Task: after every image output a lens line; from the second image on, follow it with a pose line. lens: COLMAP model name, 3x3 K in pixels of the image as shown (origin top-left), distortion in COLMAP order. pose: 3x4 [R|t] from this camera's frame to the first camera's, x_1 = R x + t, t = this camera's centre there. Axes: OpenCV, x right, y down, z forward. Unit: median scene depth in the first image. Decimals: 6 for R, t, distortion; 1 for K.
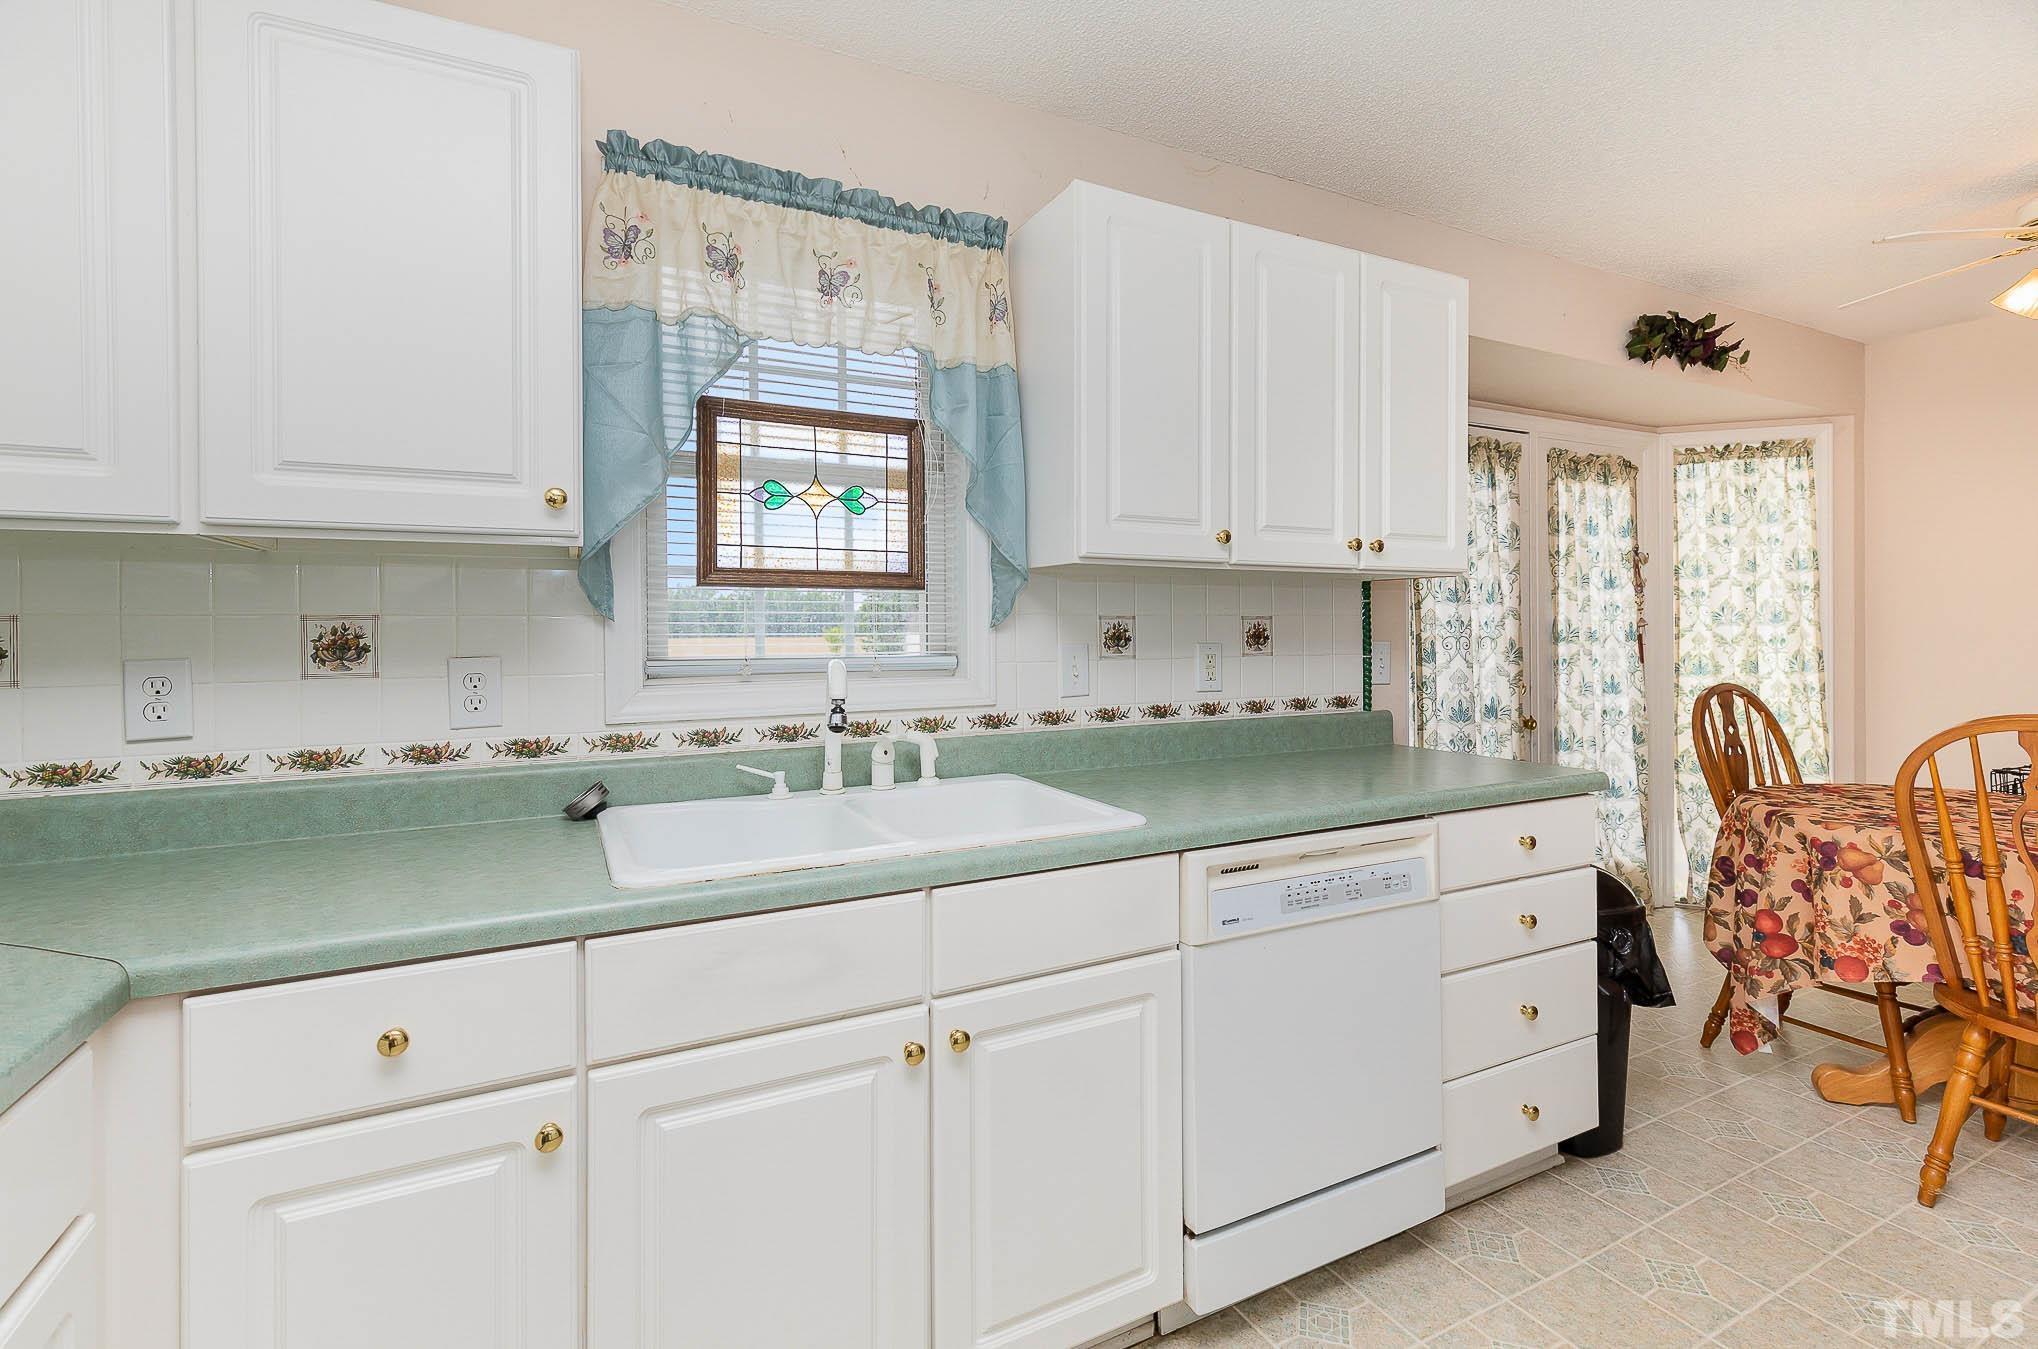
lens RADIAL K [[1023.7, 0, 1019.2], [0, 1023.7, 629.9], [0, 0, 1]] dist [0.027208, -0.000307]
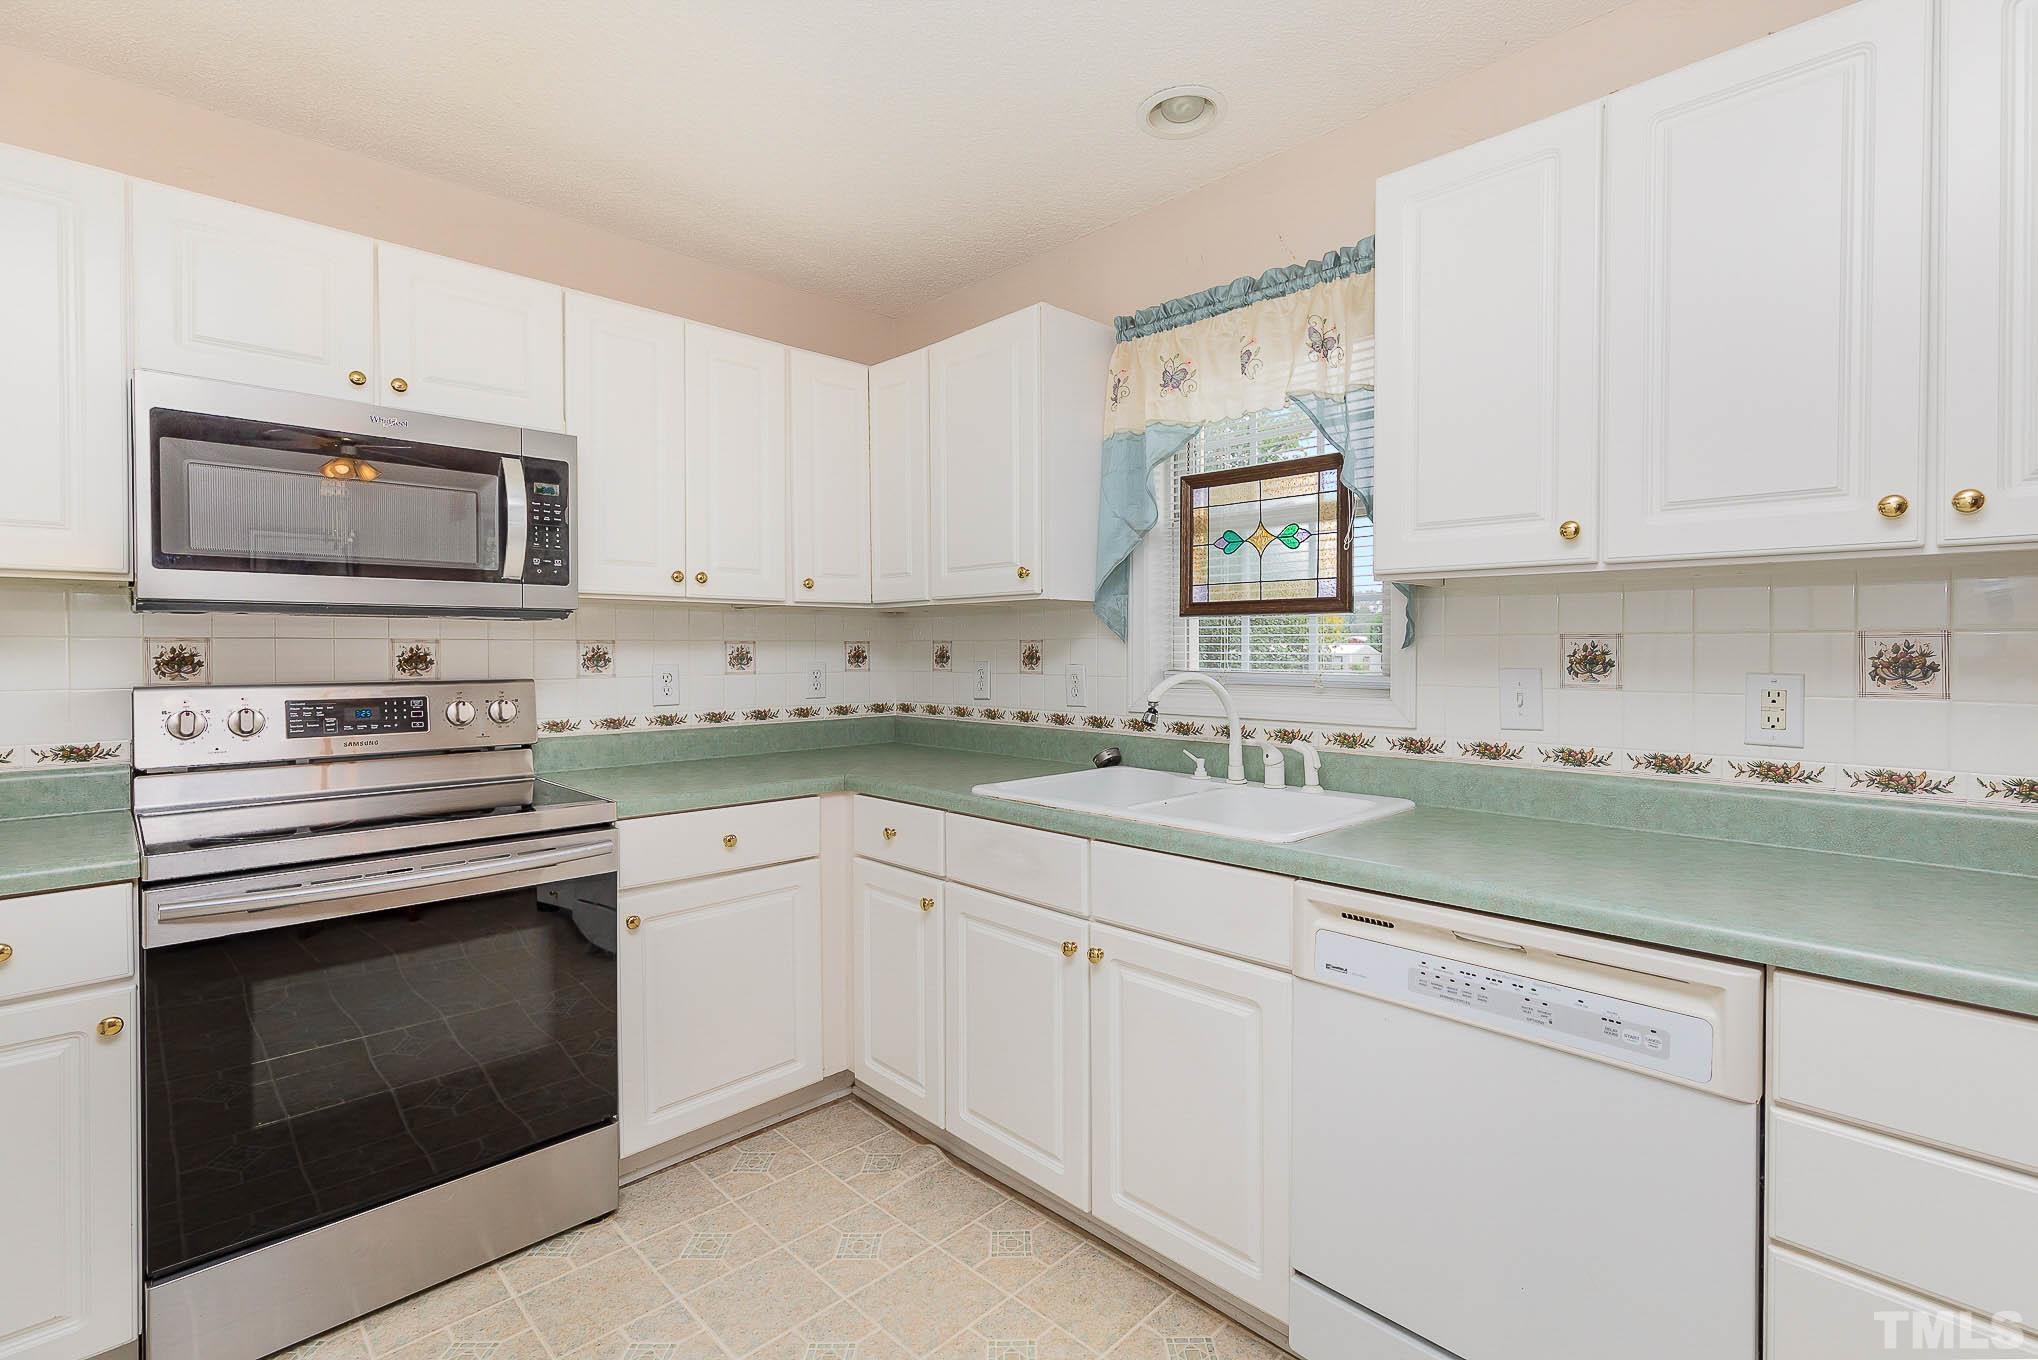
lens RADIAL K [[931.2, 0, 1017.7], [0, 931.2, 658.6], [0, 0, 1]] dist [0.016130, -0.000228]
pose [[0.259312, 0.016496, -0.965653, 0.778767], [-0.003798, 0.999864, 0.016061, -0.005793], [0.965786, -0.000497, 0.259339, 0.438289]]
